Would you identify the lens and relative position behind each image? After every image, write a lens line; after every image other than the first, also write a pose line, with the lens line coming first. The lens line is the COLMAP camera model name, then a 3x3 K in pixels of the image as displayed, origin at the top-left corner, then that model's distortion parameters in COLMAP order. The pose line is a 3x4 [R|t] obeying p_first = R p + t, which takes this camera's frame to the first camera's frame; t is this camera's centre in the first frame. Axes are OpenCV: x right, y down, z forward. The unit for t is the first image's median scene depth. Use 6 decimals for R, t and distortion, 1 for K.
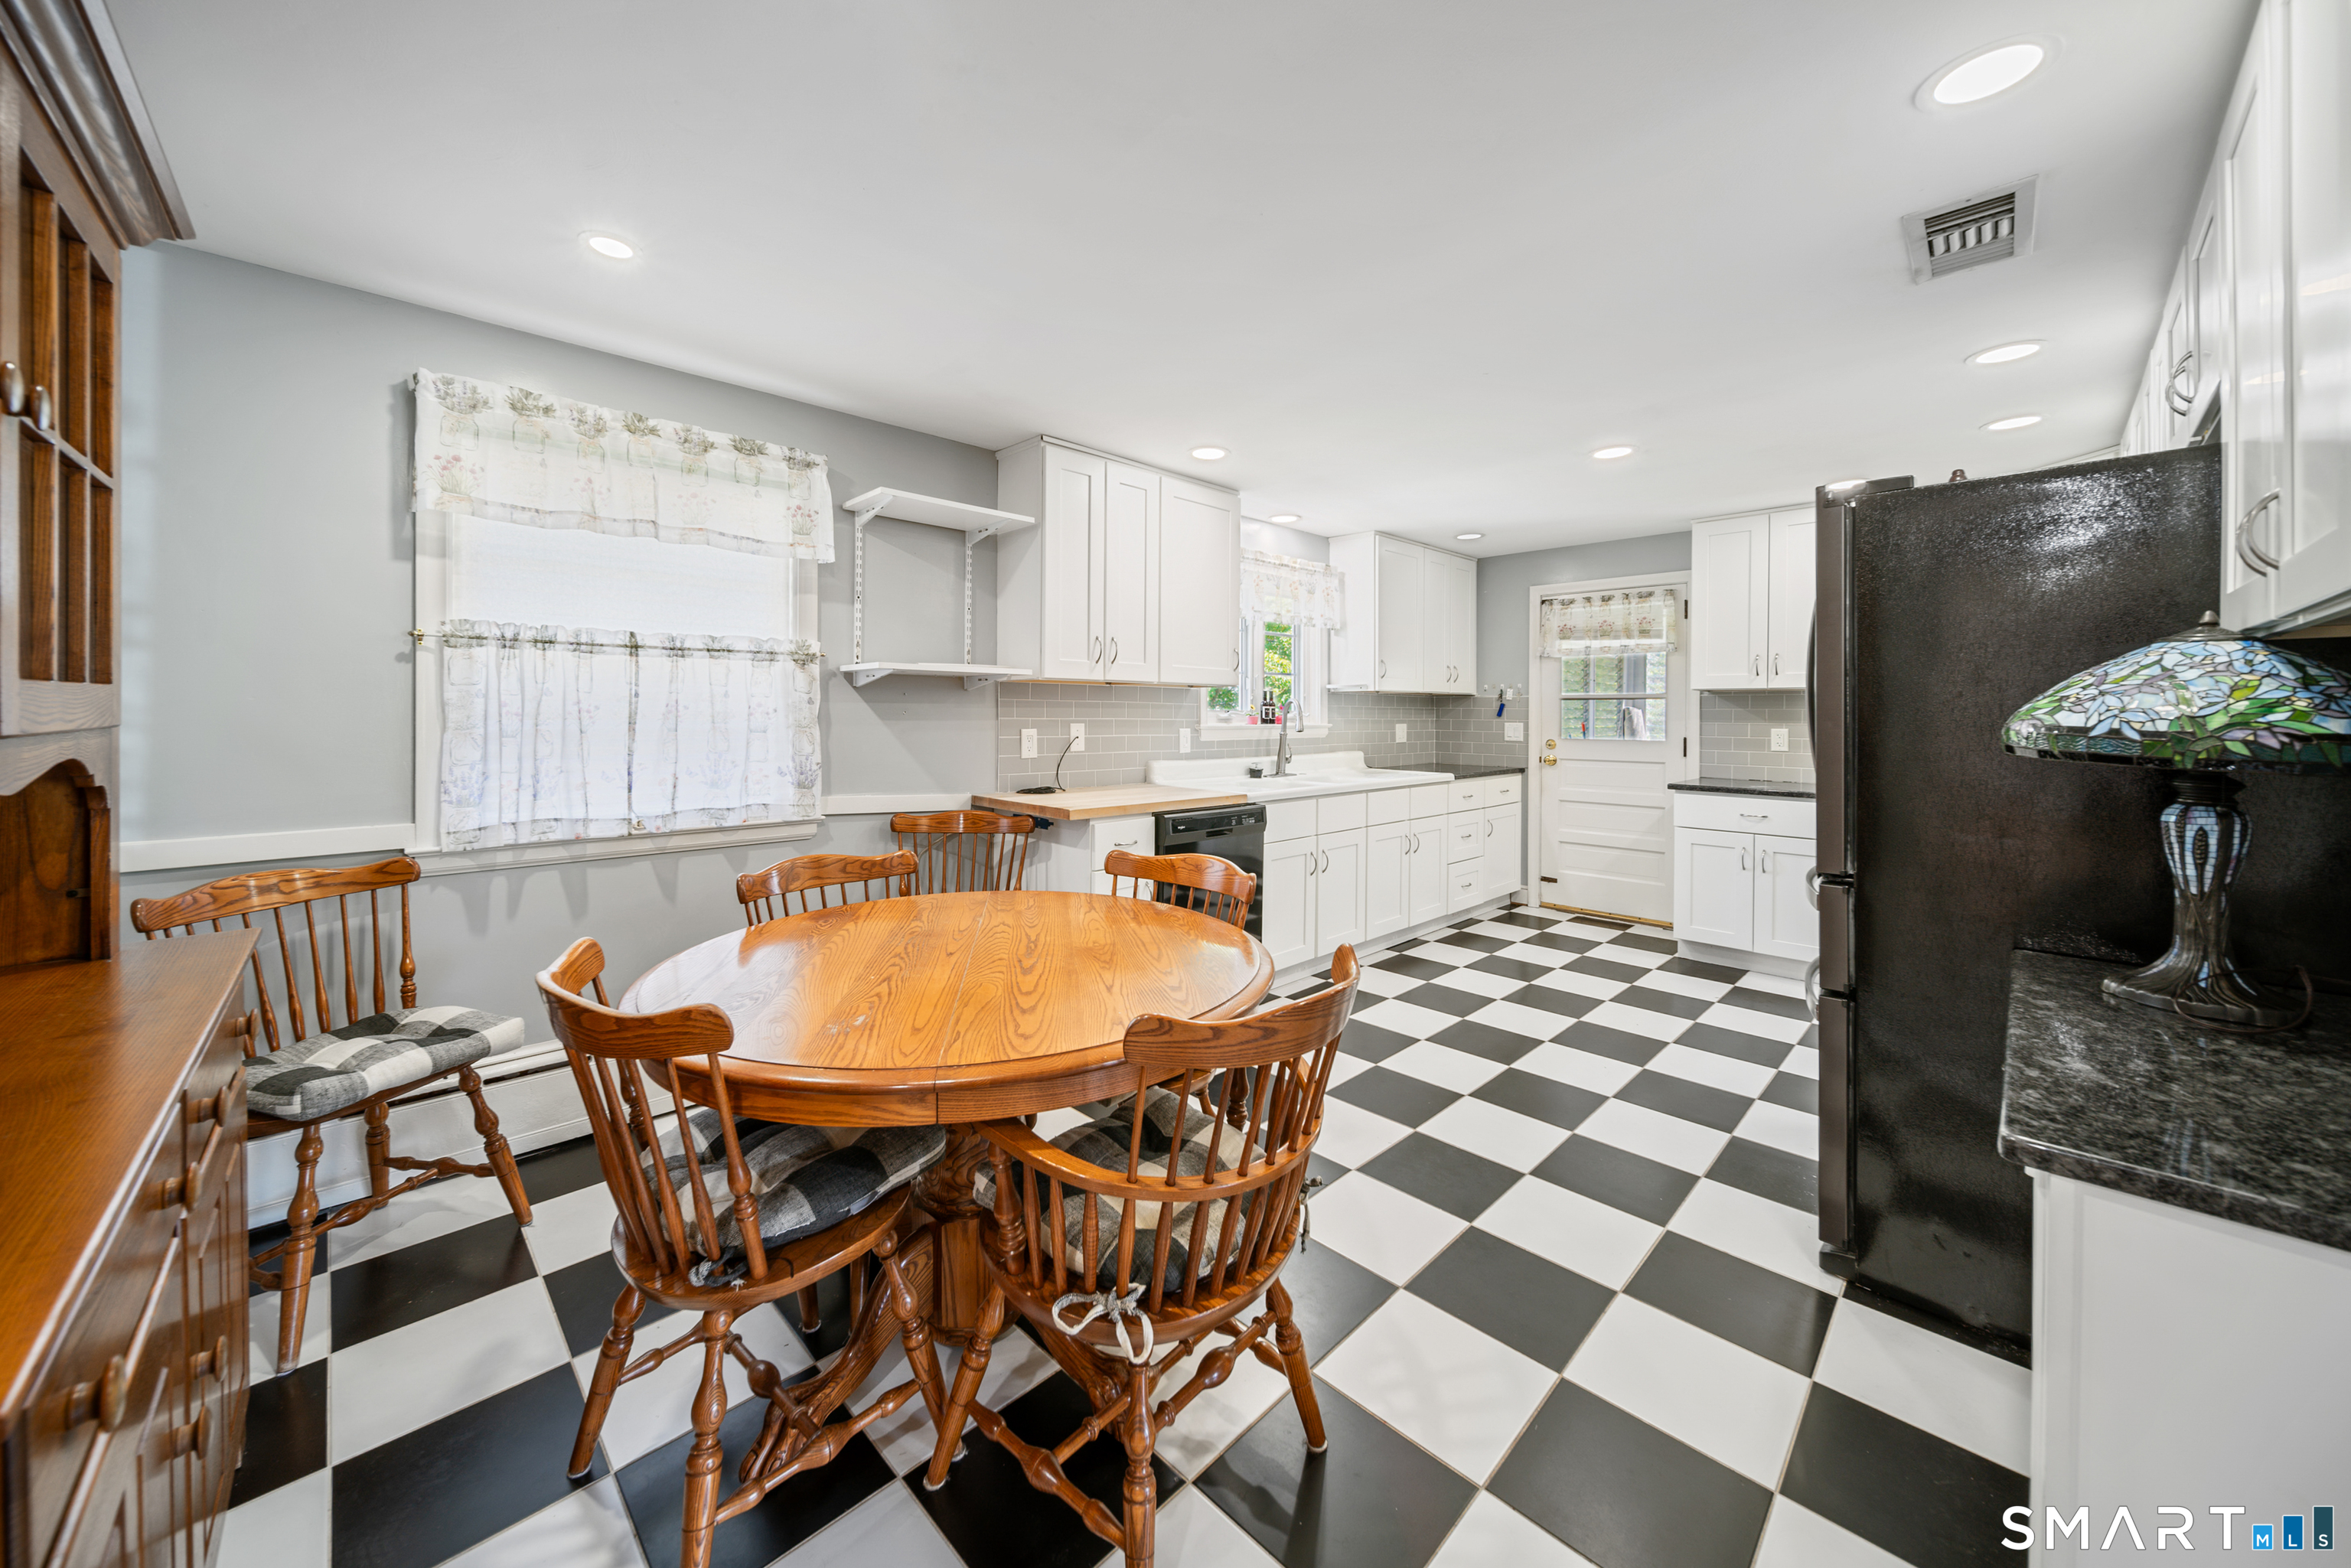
lens RADIAL K [[844.5, 0, 1156.0], [0, 844.5, 717.2], [0, 0, 1]] dist [0.001078, -0.000035]
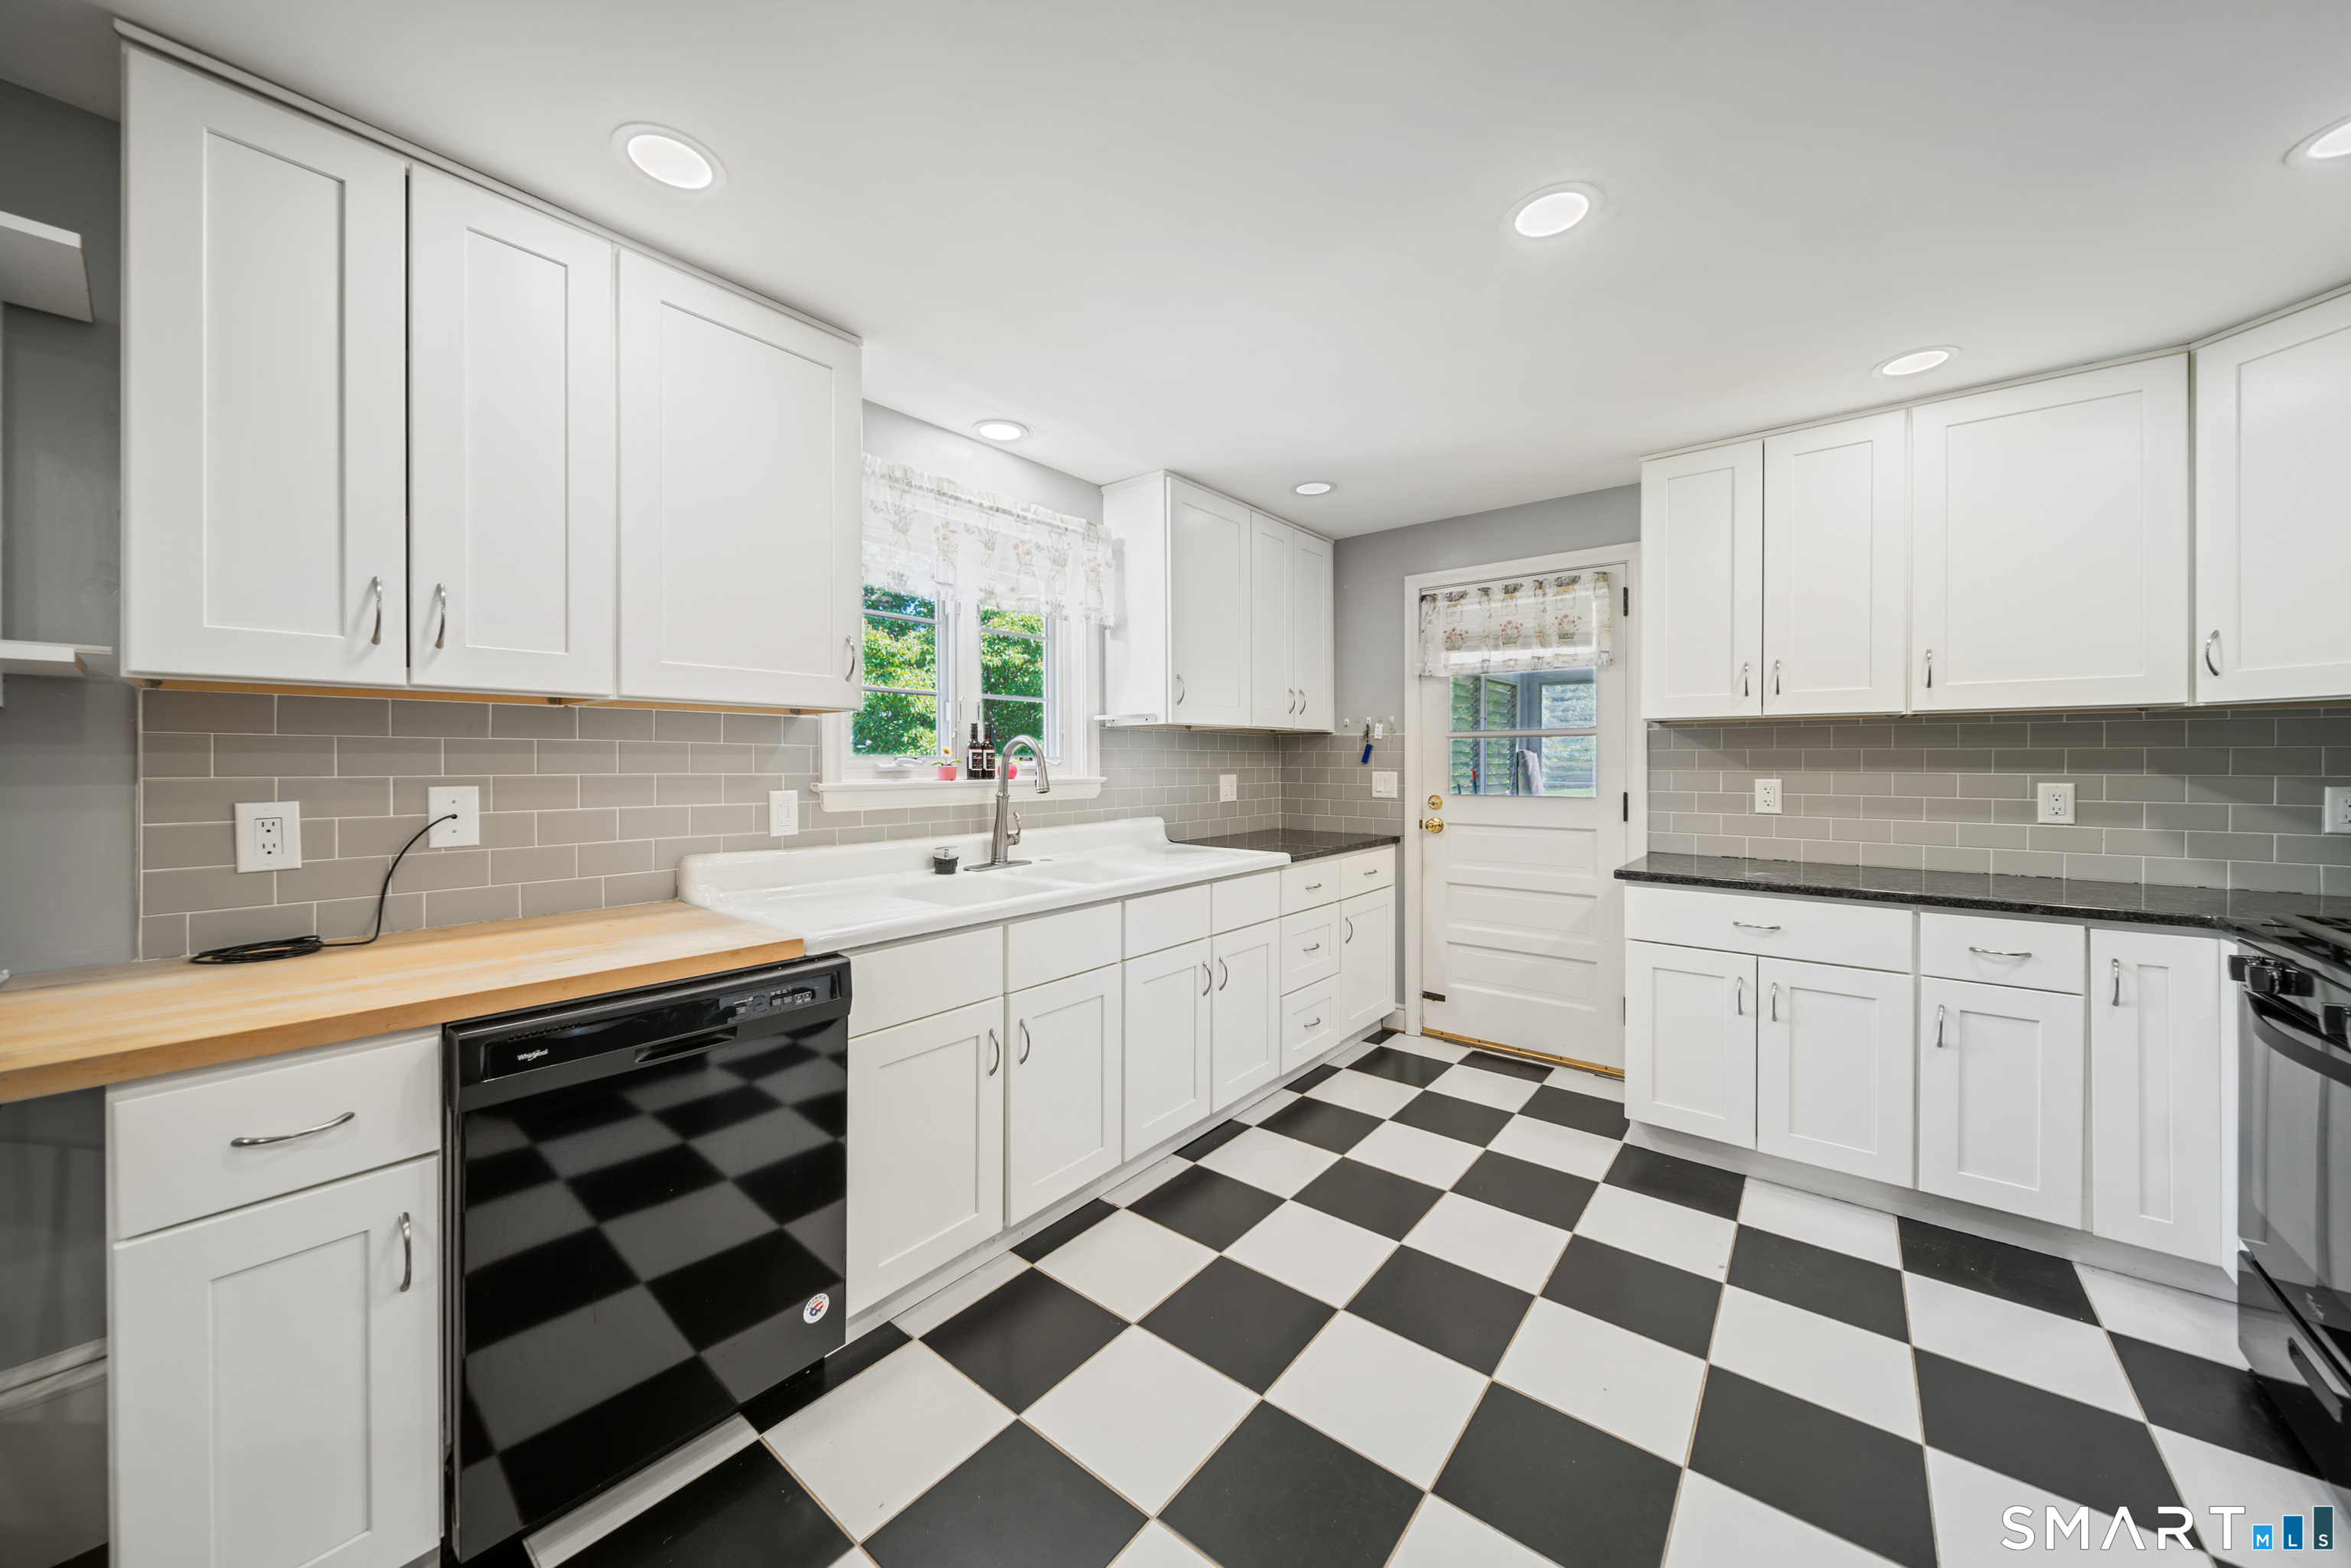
lens RADIAL K [[825.5, 0, 1161.0], [0, 825.5, 765.3], [0, 0, 1]] dist [0.001914, -0.000133]
pose [[0.993533, -0.007891, 0.113273, 0.228320], [0.007759, 0.999969, 0.001598, -0.001881], [-0.113282, -0.000709, 0.993563, 0.480004]]
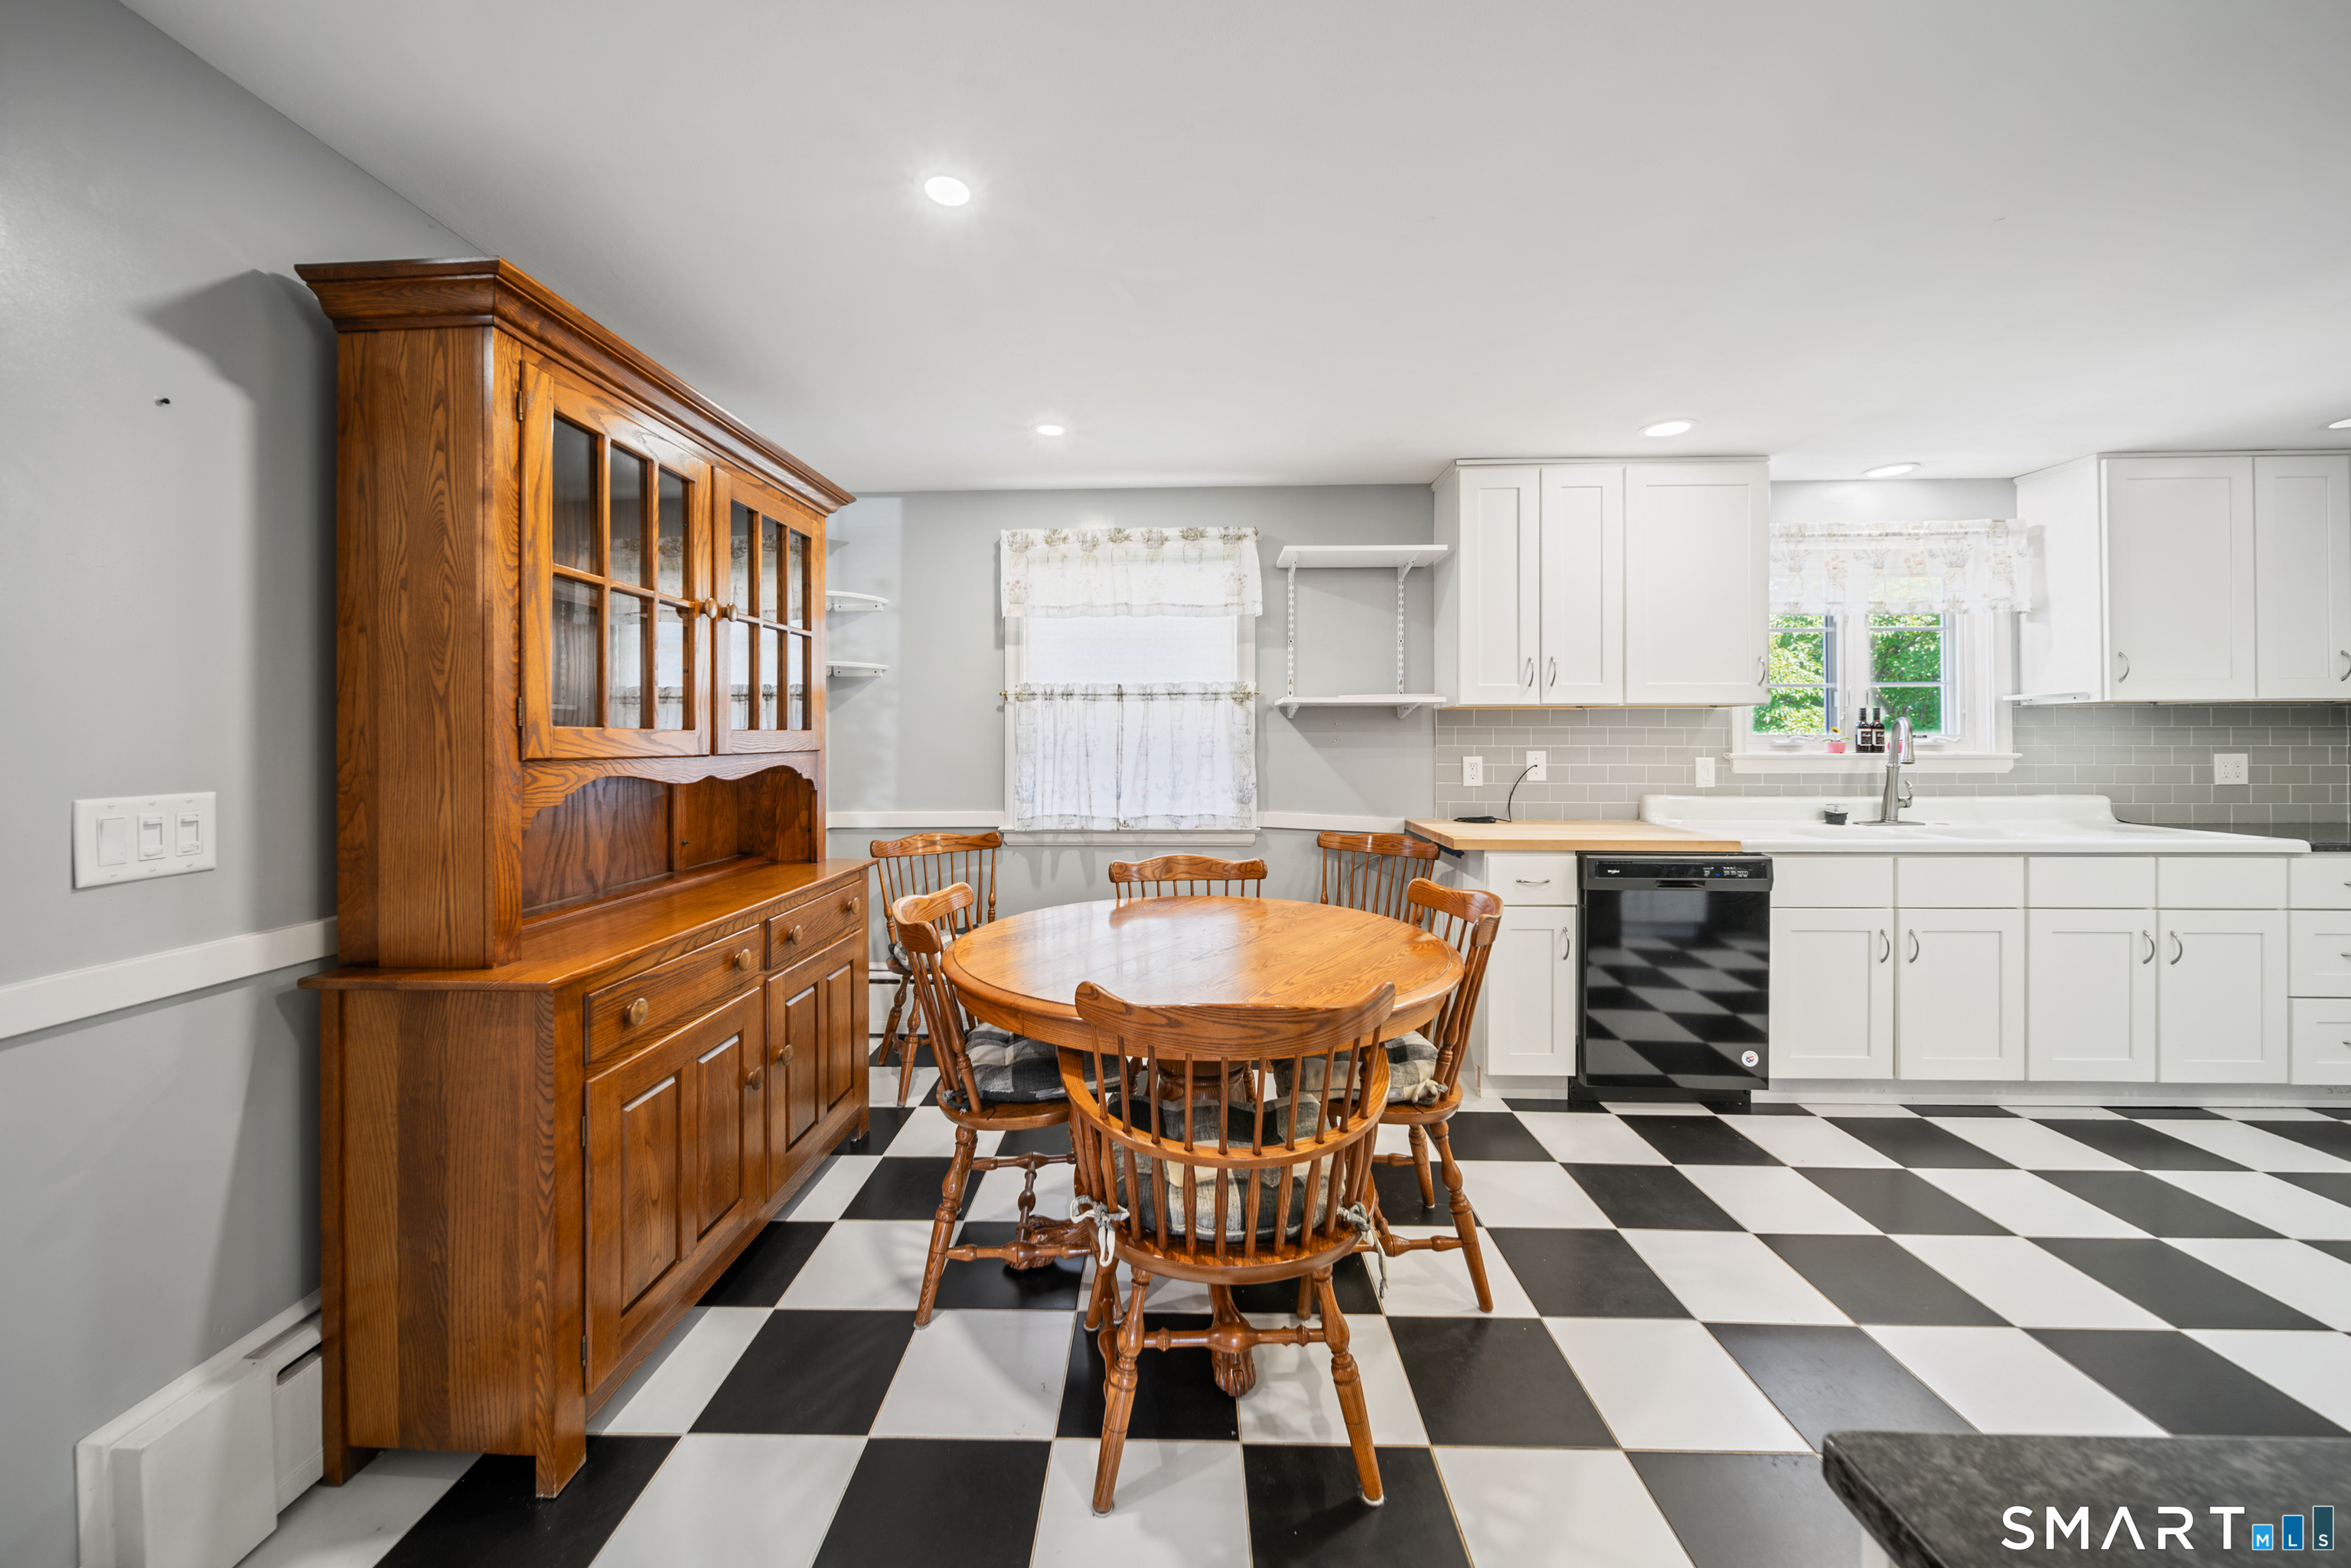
lens RADIAL K [[837.6, 0, 1158.6], [0, 837.6, 734.0], [0, 0, 1]] dist [0.002586, -0.001784]
pose [[0.698517, -0.010025, -0.715523, 0.263253], [0.002586, 0.999931, -0.011485, -0.001705], [0.715588, 0.006172, 0.698495, 0.053718]]
